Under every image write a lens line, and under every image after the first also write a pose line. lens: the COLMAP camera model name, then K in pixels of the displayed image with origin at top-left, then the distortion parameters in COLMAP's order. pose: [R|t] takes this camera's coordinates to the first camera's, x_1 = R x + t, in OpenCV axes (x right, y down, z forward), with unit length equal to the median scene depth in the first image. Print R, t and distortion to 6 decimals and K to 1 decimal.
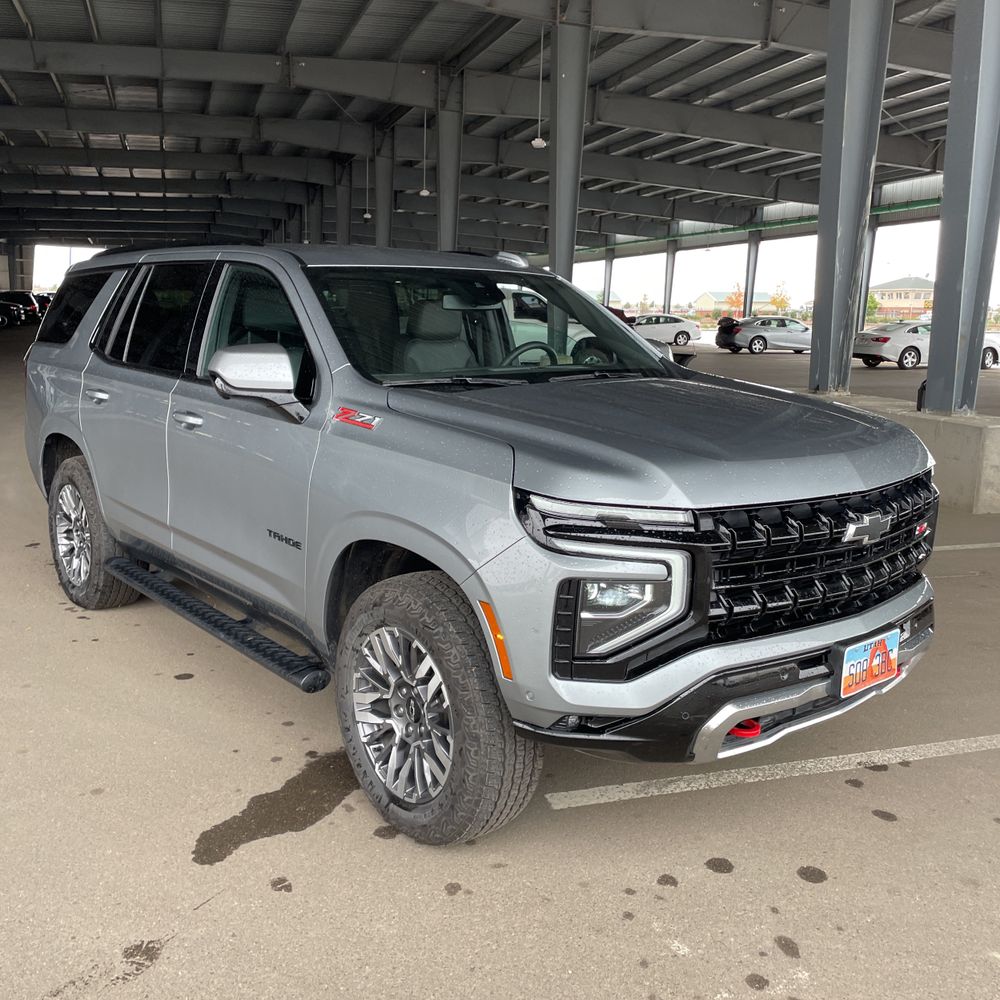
lens RADIAL K [[996.0, 0, 499.4], [0, 996.0, 489.9], [0, 0, 1]] dist [0.105506, -0.170738]
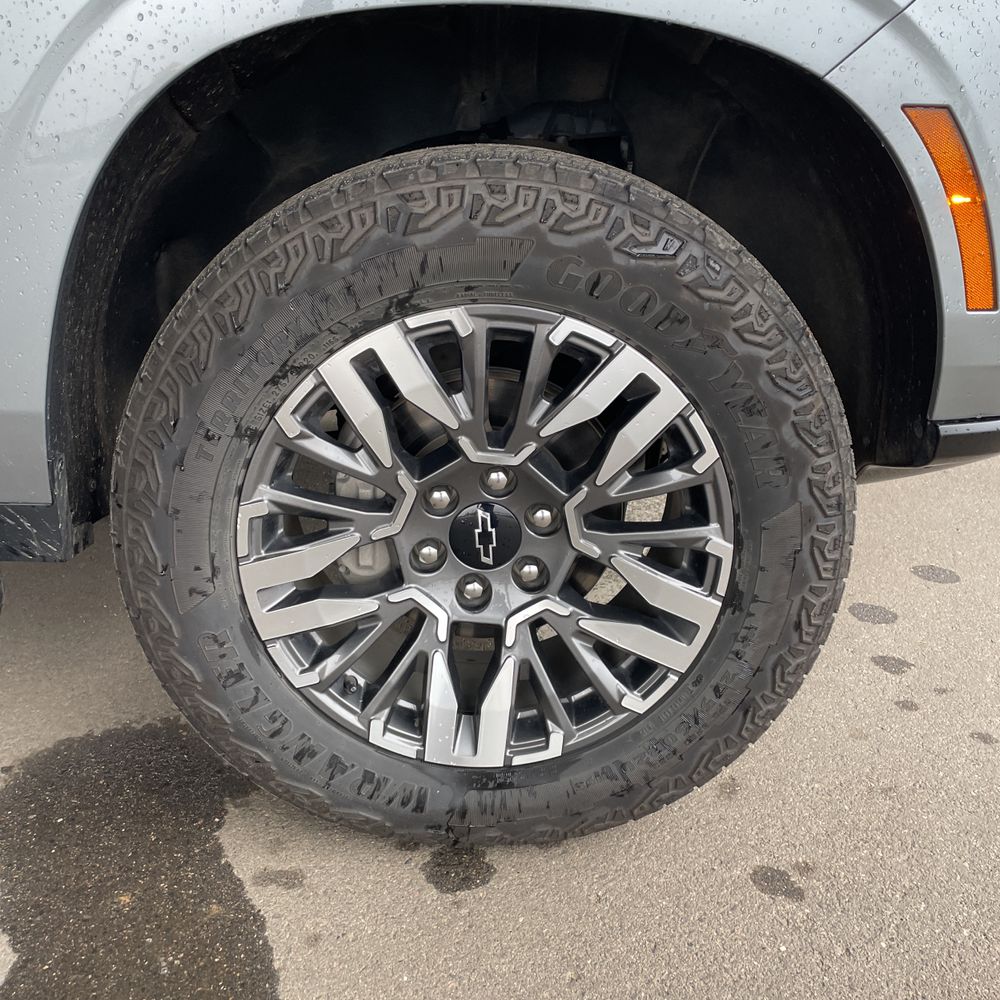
lens RADIAL K [[1019.4, 0, 479.6], [0, 1019.4, 481.3], [0, 0, 1]] dist [0.103943, -0.157265]
pose [[0.626592, -0.270831, 0.730776, -0.321195], [0.140906, 0.961592, 0.235556, 0.102604], [-0.766504, -0.044627, 0.640687, 0.694003]]
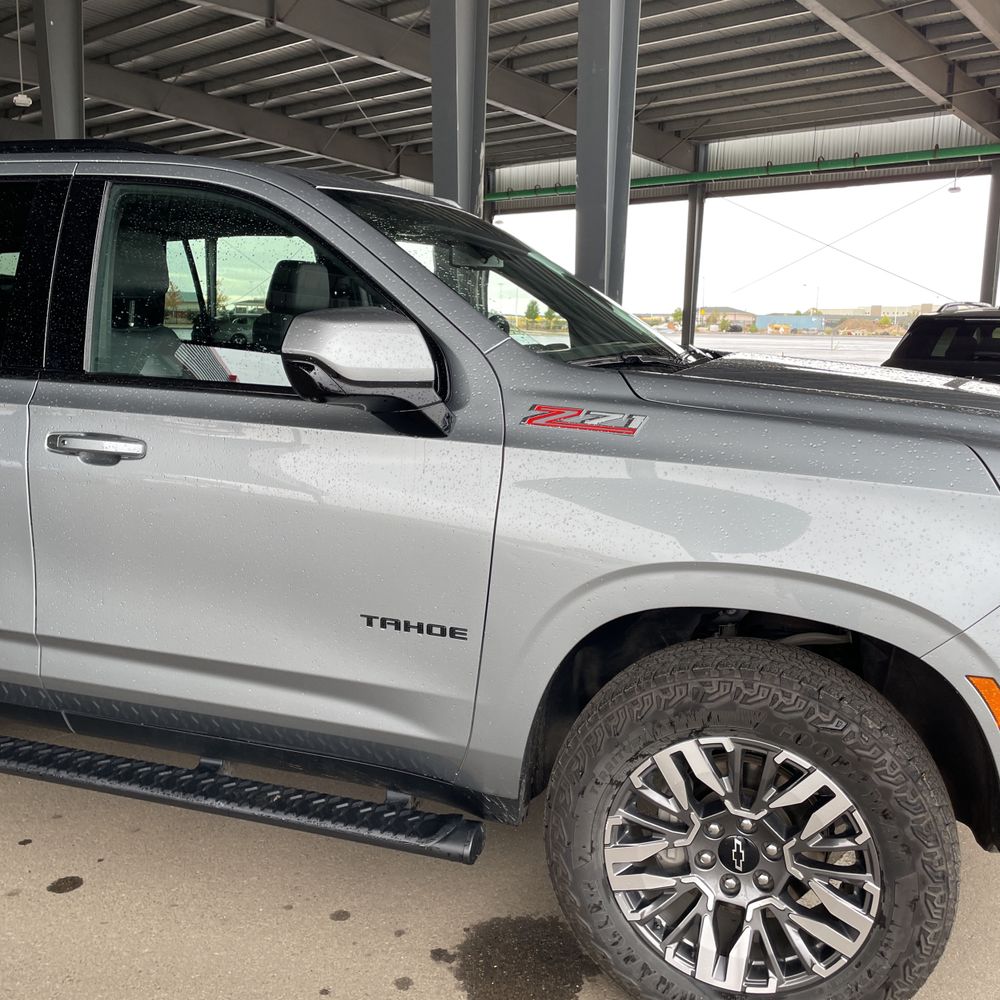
lens RADIAL K [[996.3, 0, 500.0], [0, 996.3, 500.0], [0, 0, 1]] dist [0.092161, -0.120879]
pose [[0.851749, -0.099515, 0.514412, -0.489492], [0.094280, 0.994882, 0.036358, -0.046788], [-0.515397, 0.017530, 0.856772, 0.460199]]
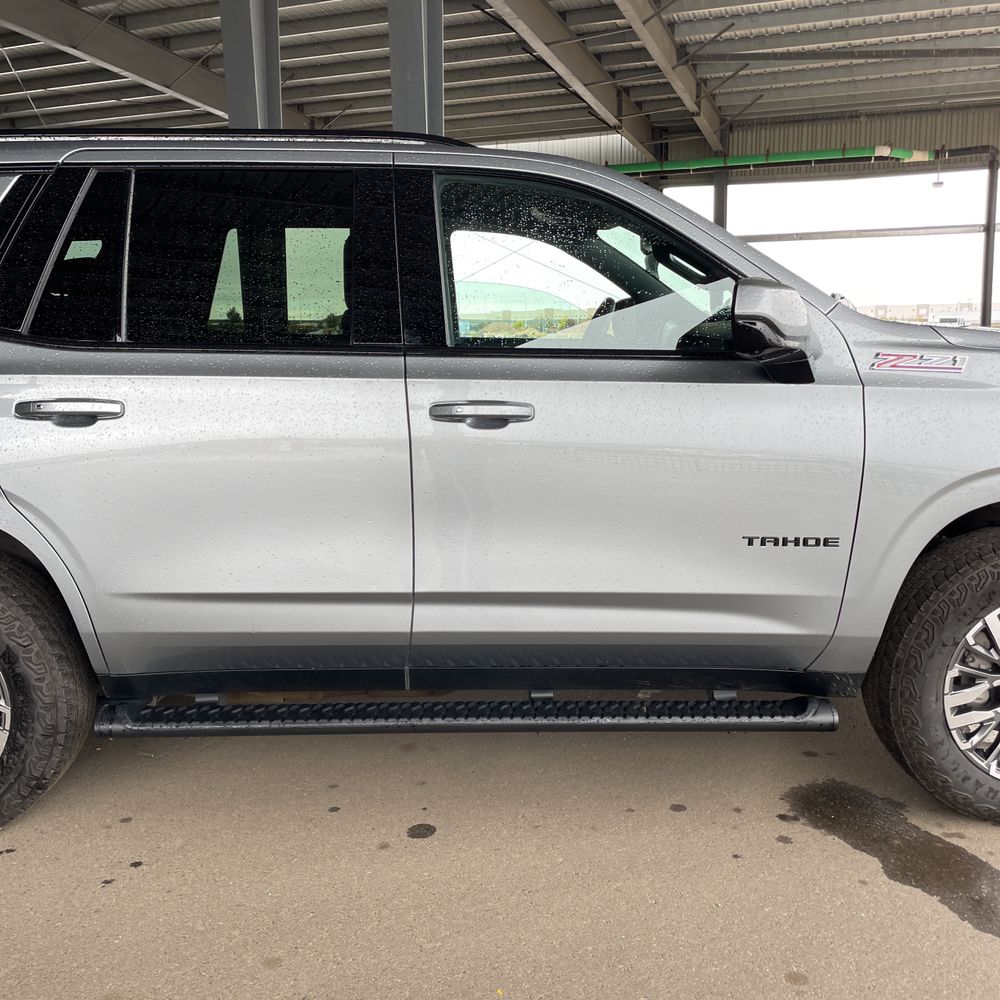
lens RADIAL K [[996.3, 0, 500.0], [0, 996.3, 500.0], [0, 0, 1]] dist [0.092161, -0.120879]
pose [[0.626443, -0.156786, 0.763536, -0.939725], [0.157998, 0.984768, 0.072585, -0.071409], [-0.763286, 0.075167, 0.641673, 0.703878]]
